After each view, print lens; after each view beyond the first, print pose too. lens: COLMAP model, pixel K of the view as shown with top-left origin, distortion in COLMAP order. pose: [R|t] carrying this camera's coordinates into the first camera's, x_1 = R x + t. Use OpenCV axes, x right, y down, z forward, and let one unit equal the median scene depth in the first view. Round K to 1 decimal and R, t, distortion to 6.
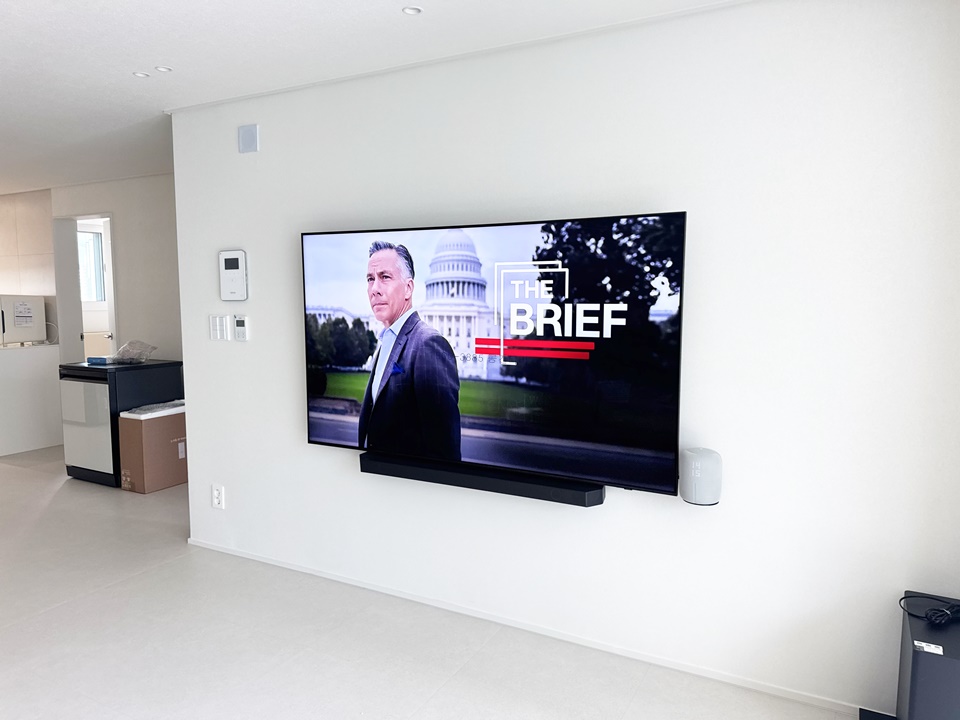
lens RADIAL K [[697.8, 0, 476.6], [0, 697.8, 361.9], [0, 0, 1]] dist [0.011698, -0.021328]
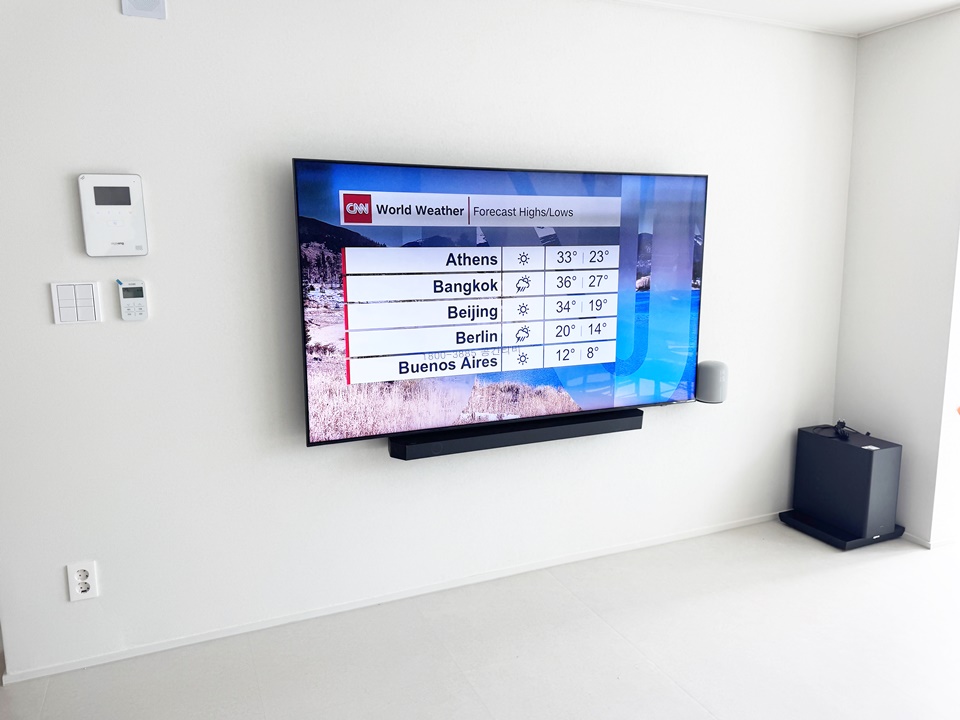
lens RADIAL K [[697.8, 0, 489.9], [0, 697.8, 349.5], [0, 0, 1]] dist [0.011698, -0.021328]
pose [[0.604130, -0.123646, 0.787235, -0.856824], [0.086904, 0.992220, 0.089151, -0.043356], [-0.792133, 0.014555, 0.610175, 0.483522]]
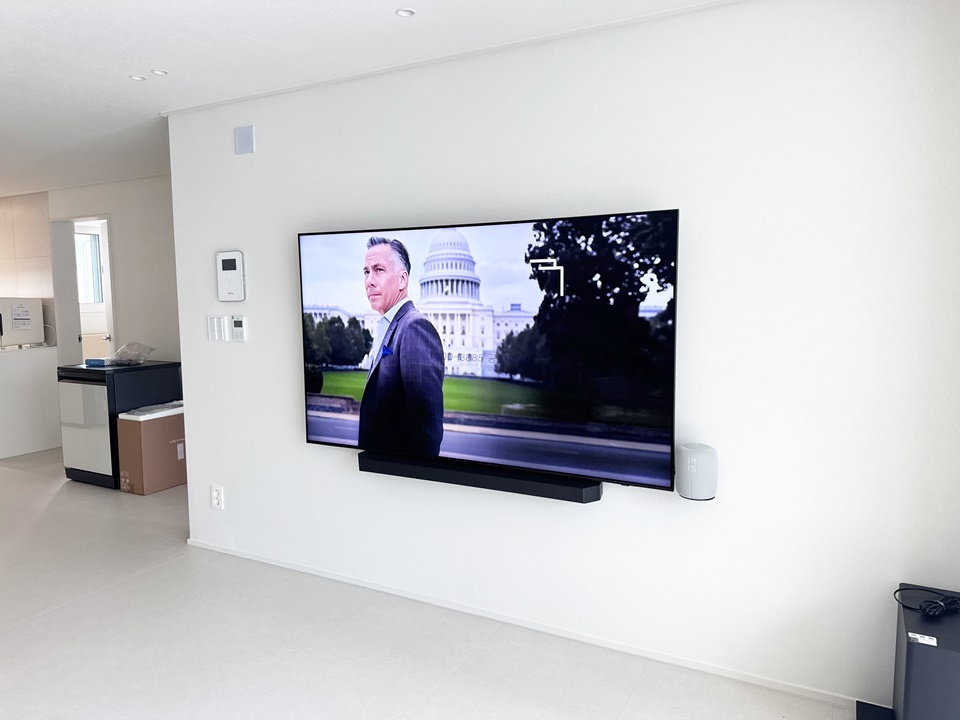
lens RADIAL K [[697.8, 0, 478.7], [0, 697.8, 357.3], [0, 0, 1]] dist [0.011698, -0.021328]
pose [[0.999951, -0.008881, 0.004366, 0.003111], [0.008904, 0.999947, -0.005221, 0.001312], [-0.004319, 0.005259, 0.999977, -0.005768]]
